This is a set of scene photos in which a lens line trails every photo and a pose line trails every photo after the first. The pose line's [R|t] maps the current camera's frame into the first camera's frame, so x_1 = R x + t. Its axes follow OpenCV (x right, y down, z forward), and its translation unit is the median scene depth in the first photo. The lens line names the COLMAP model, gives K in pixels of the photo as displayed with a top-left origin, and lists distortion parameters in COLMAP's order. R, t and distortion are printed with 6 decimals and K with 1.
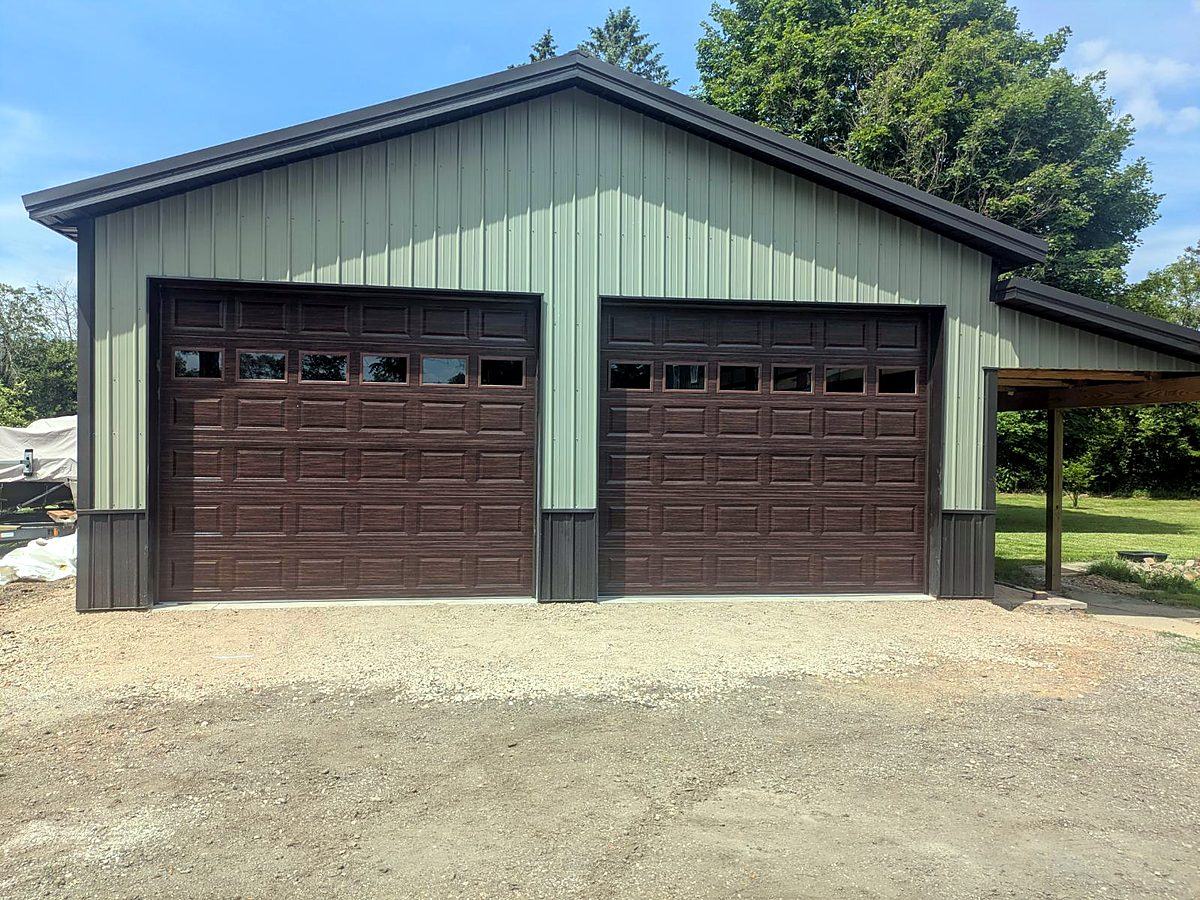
lens RADIAL K [[862.6, 0, 600.0], [0, 862.6, 450.0], [0, 0, 1]] dist [0.011704, 0.001824]
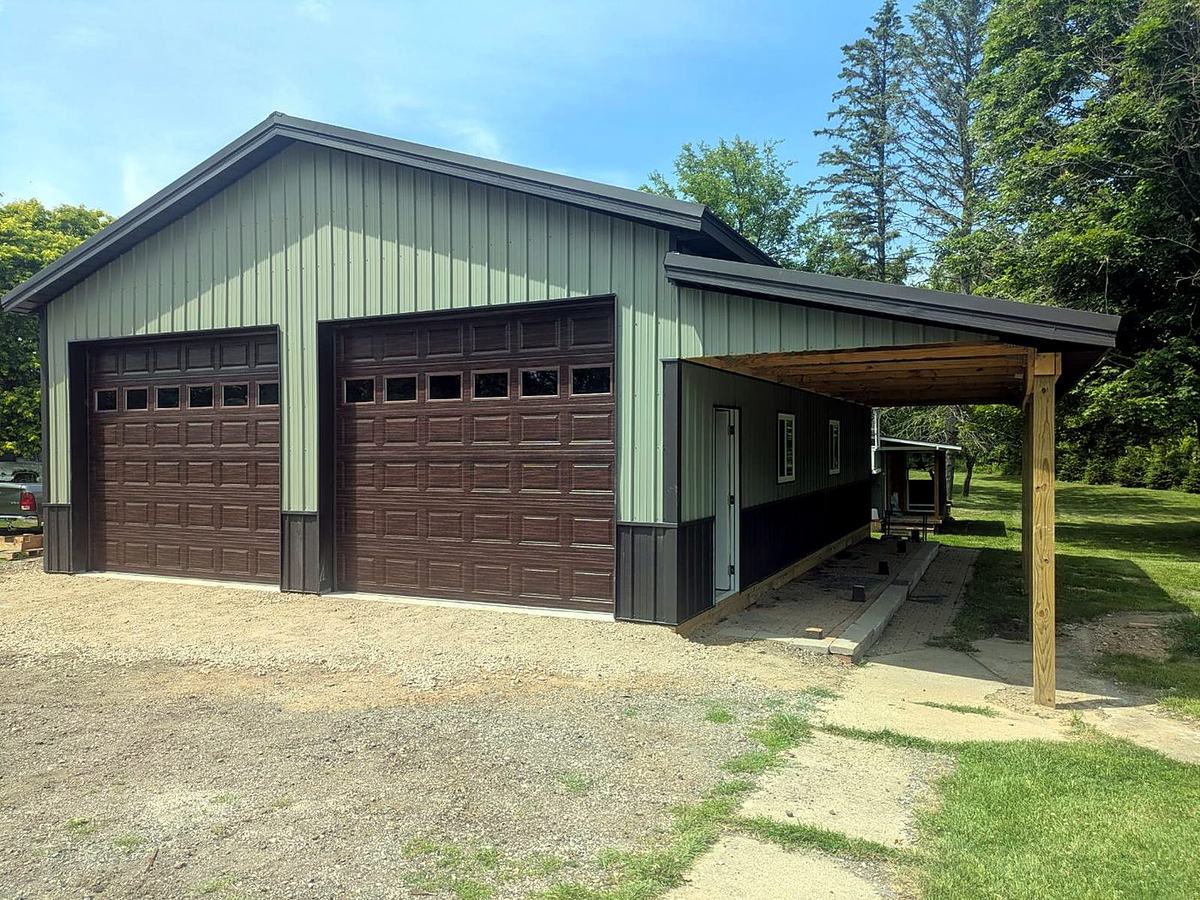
lens RADIAL K [[1002.8, 0, 600.0], [0, 1002.8, 450.0], [0, 0, 1]] dist [-0.013159, -0.005364]
pose [[0.815396, -0.016655, -0.578664, 1.001073], [0.008938, 0.999829, -0.016182, 0.012234], [0.578835, 0.008022, 0.815405, 0.142933]]
